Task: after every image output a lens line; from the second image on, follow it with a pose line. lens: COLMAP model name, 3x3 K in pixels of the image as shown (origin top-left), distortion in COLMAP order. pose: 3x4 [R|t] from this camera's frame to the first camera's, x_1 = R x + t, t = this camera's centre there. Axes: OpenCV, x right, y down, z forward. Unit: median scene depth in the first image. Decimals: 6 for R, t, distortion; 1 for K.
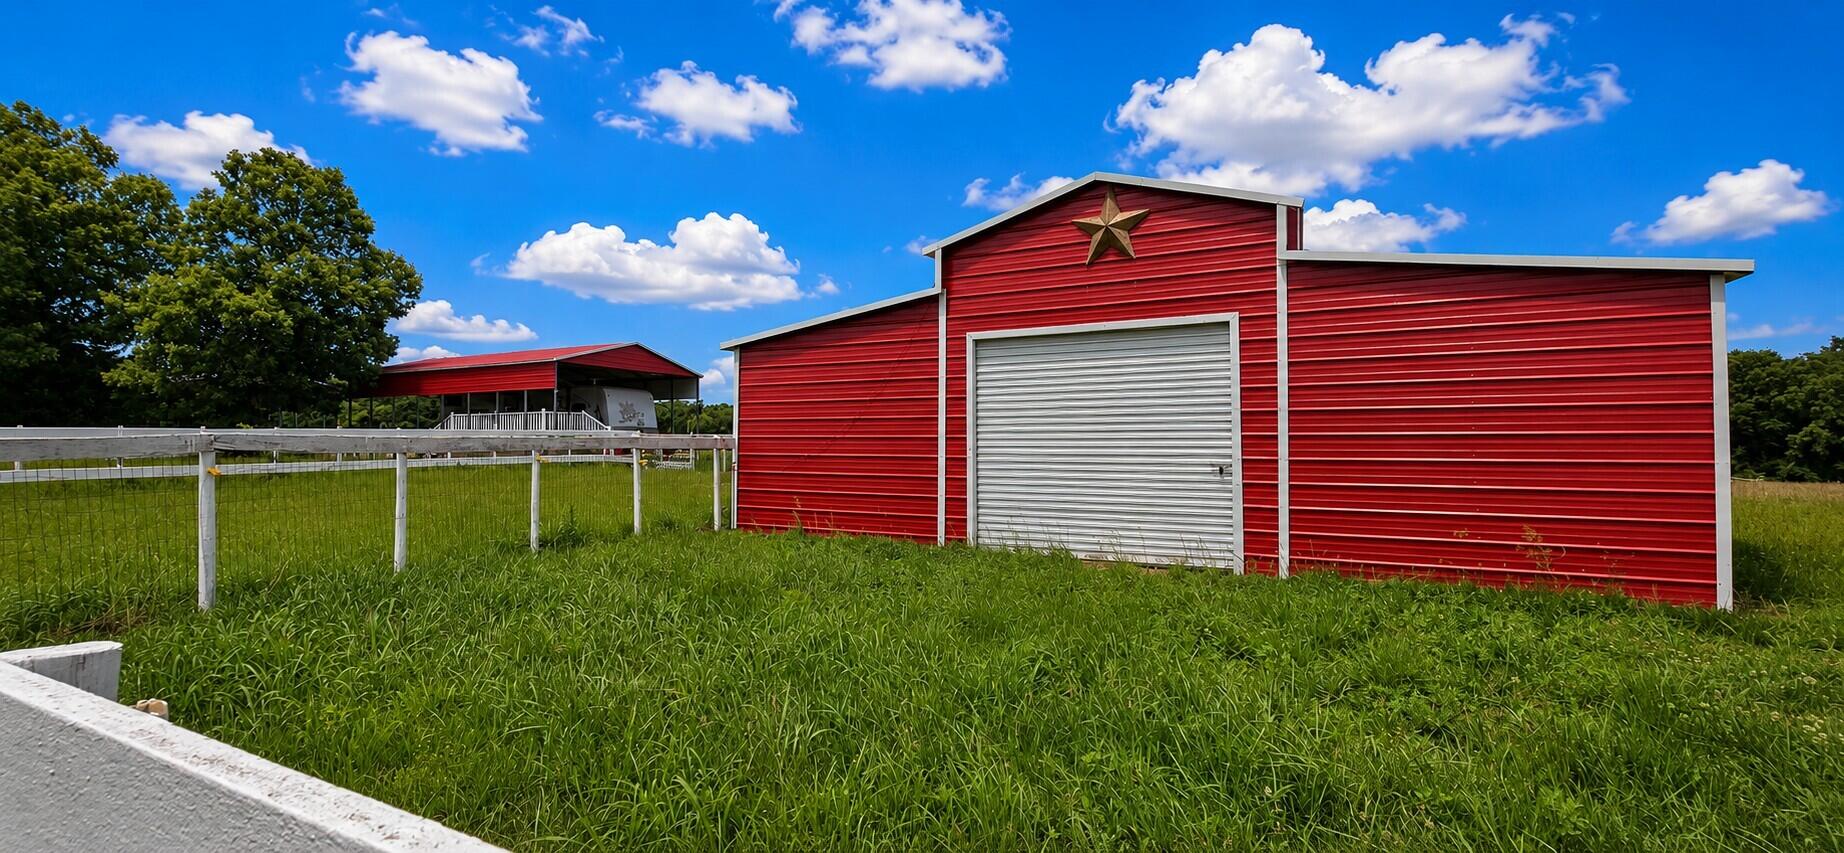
lens RADIAL K [[765.8, 0, 922.0], [0, 765.8, 426.5], [0, 0, 1]] dist [-0.011078, -0.000001]
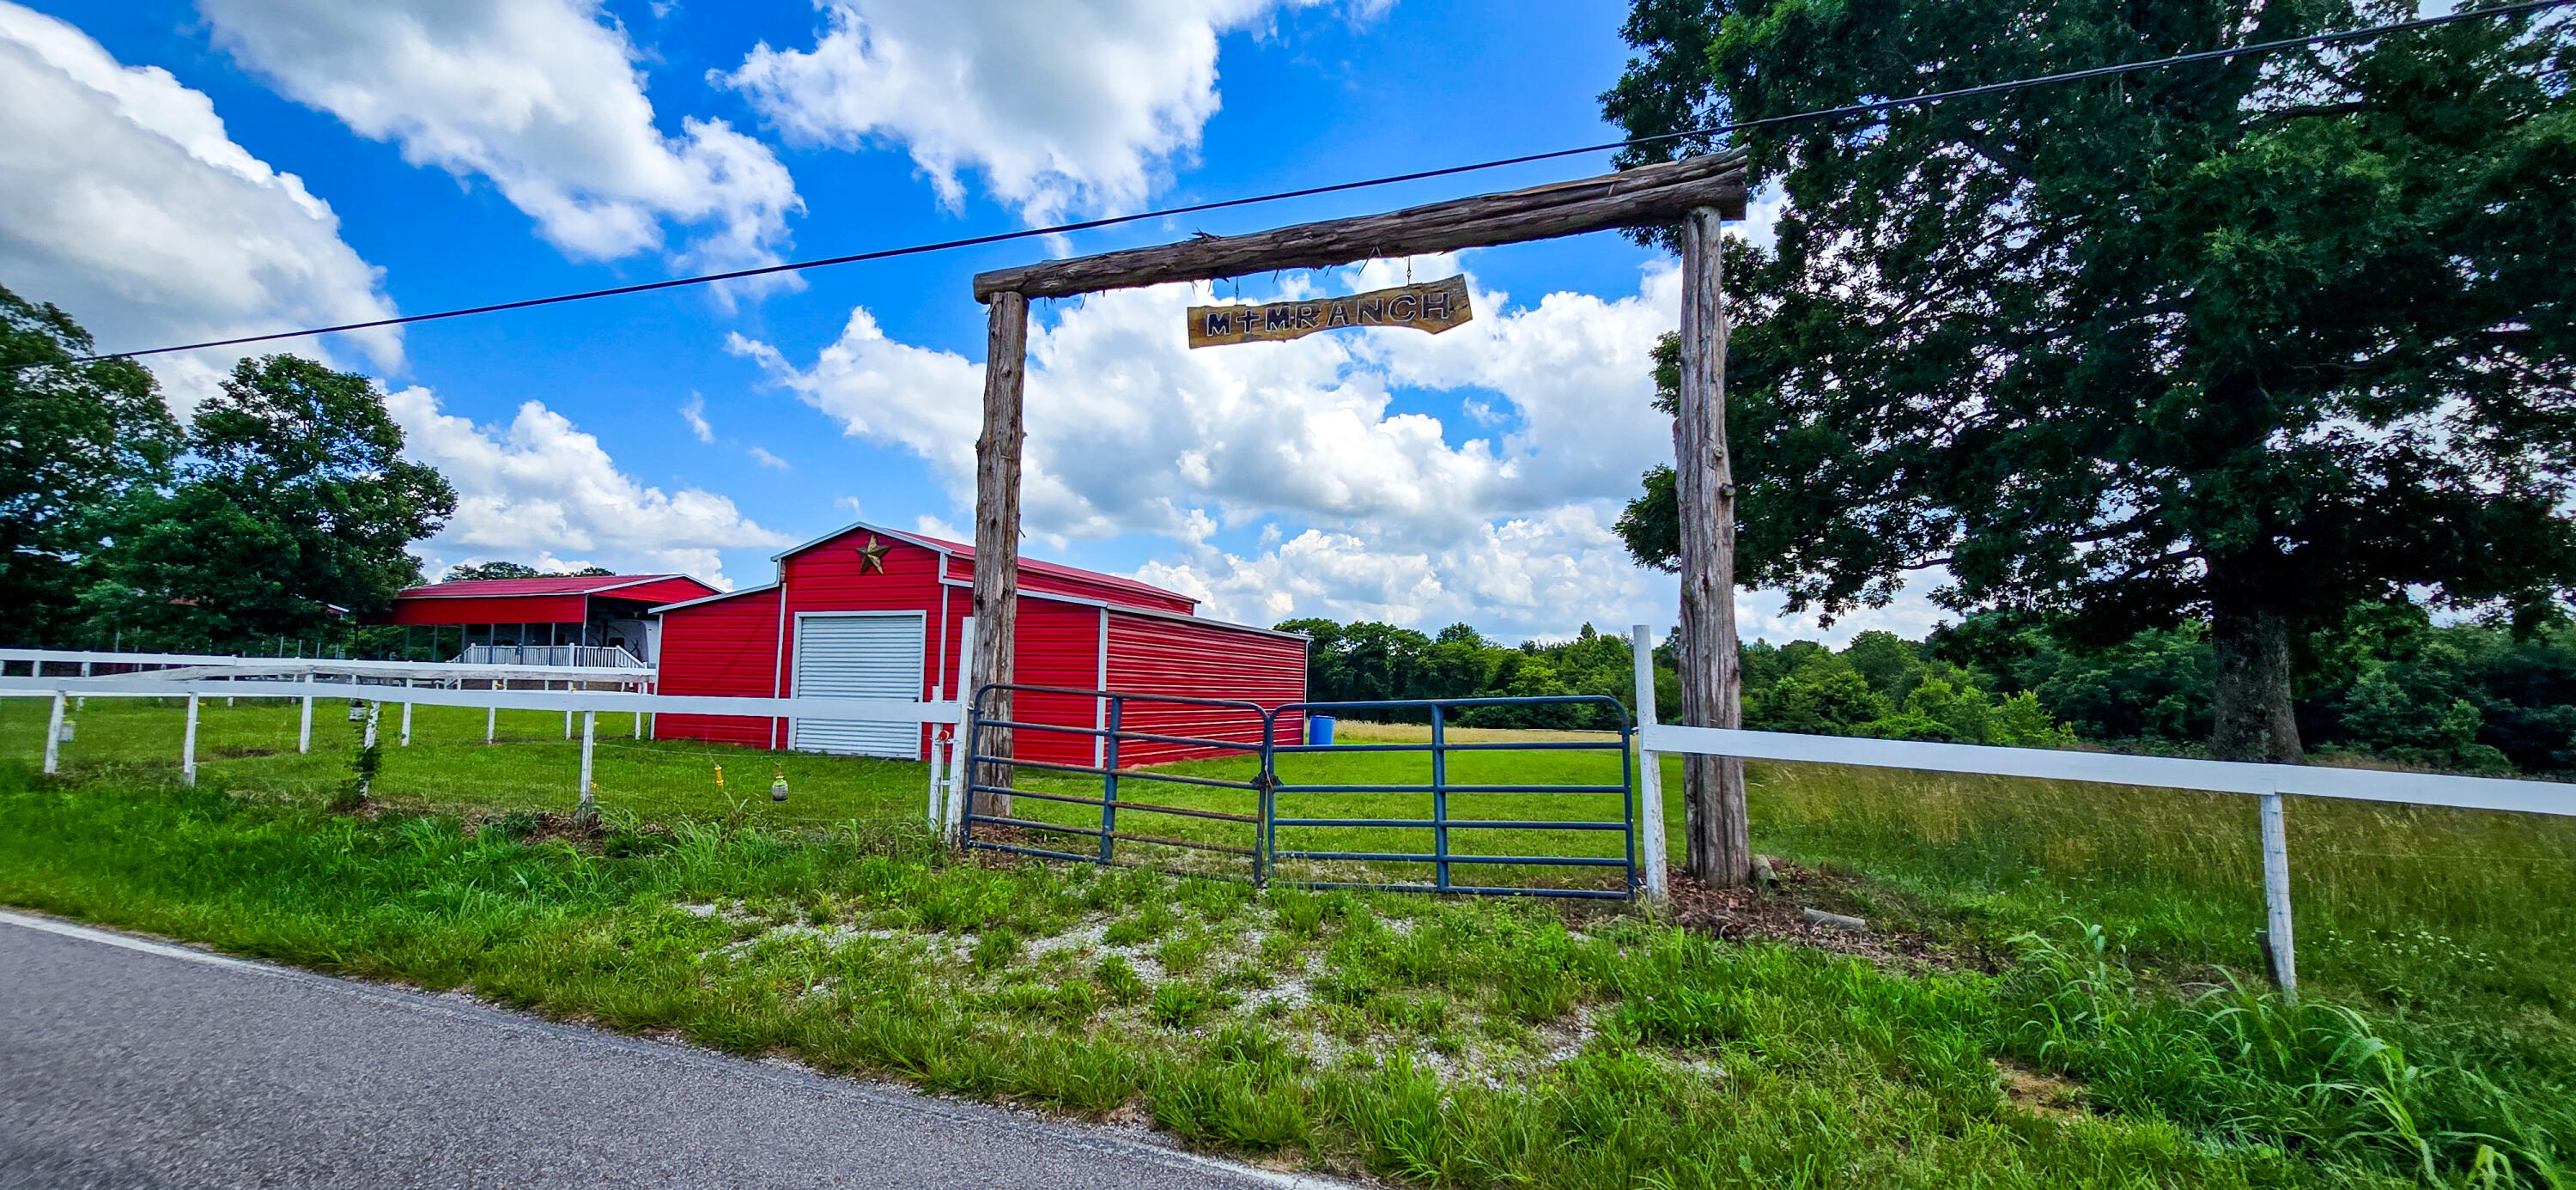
lens RADIAL K [[1070.2, 0, 1259.3], [0, 1070.2, 604.2], [0, 0, 1]] dist [0.000566, 0.000070]
pose [[0.997427, 0.029611, 0.065283, 0.266681], [-0.025307, 0.997512, -0.065800, -0.005418], [-0.067069, 0.063978, 0.995695, -0.388605]]
